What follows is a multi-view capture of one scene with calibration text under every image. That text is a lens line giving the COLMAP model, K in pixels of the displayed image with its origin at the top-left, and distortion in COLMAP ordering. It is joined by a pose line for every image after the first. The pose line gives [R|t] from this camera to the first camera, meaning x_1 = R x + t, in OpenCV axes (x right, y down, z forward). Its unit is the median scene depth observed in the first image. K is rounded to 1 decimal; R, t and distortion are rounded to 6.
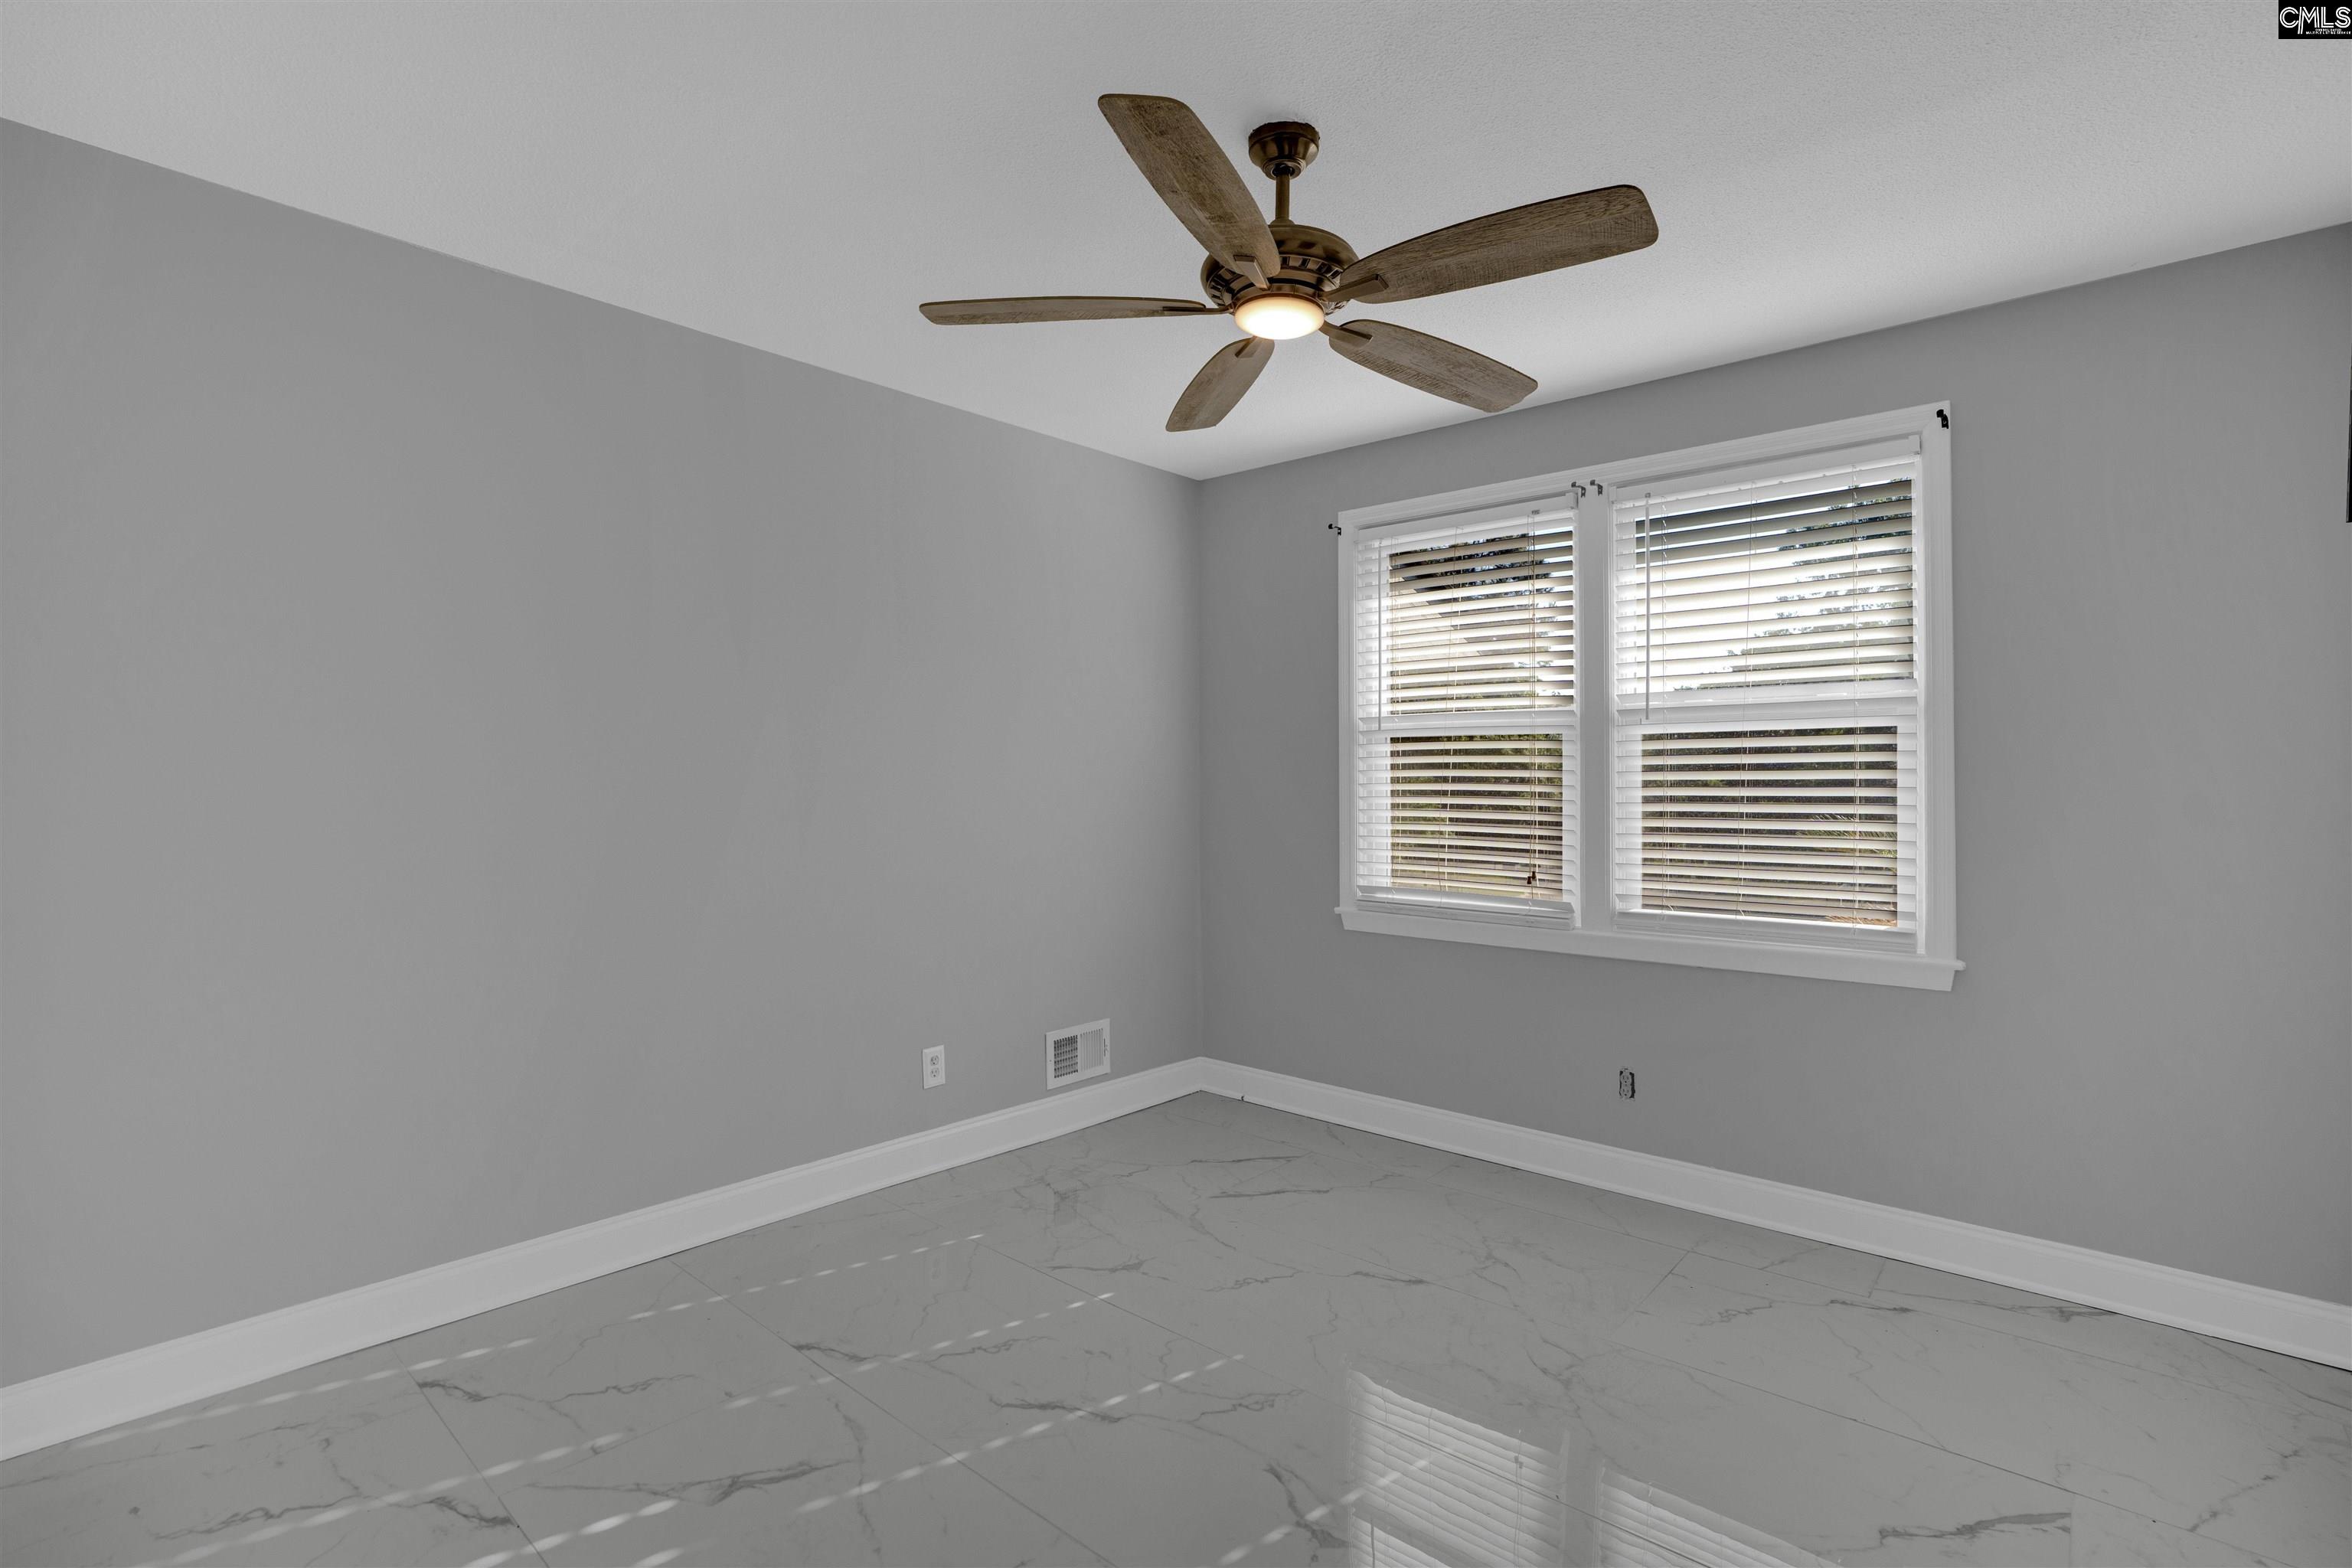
lens RADIAL K [[1141.4, 0, 1169.3], [0, 1141.4, 782.5], [0, 0, 1]] dist [-0.083907, 0.042084]
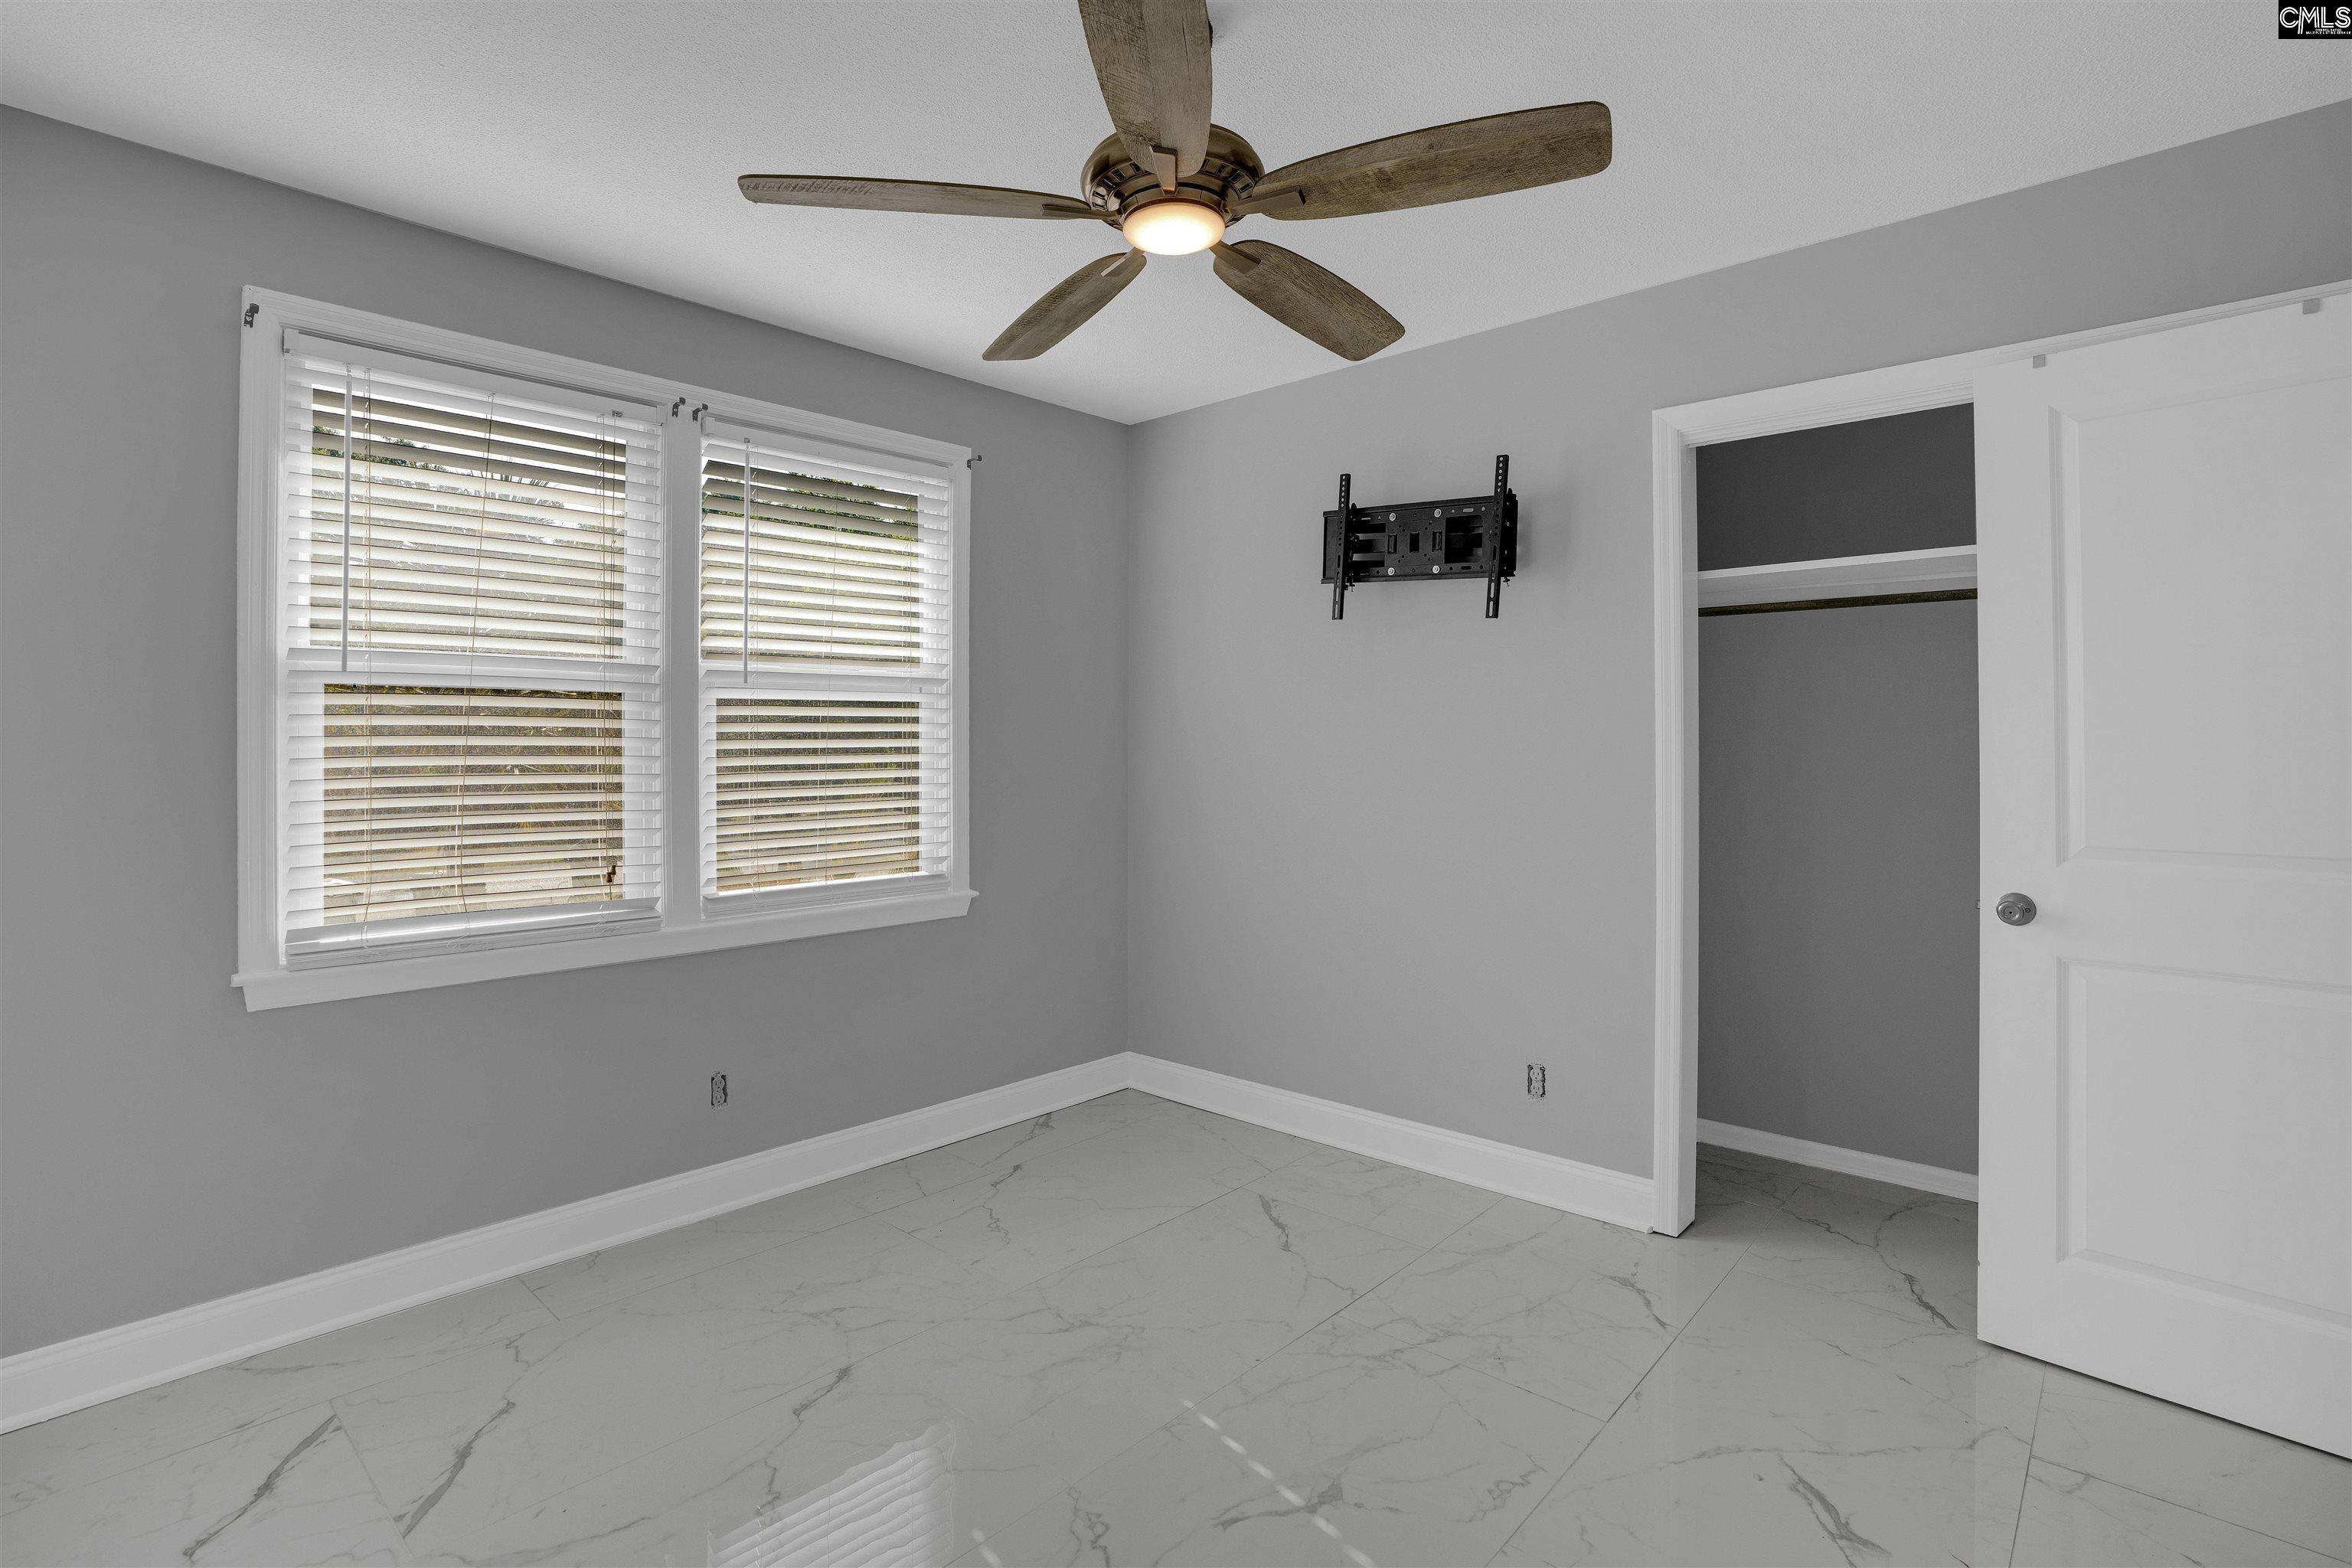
lens RADIAL K [[1142.8, 0, 1177.5], [0, 1142.8, 739.7], [0, 0, 1]] dist [-0.090562, 0.043317]
pose [[-0.014970, 0.002813, 0.999884, -0.490542], [0.009037, 0.999956, -0.002678, -0.004028], [-0.999847, 0.008996, -0.014995, 0.647958]]
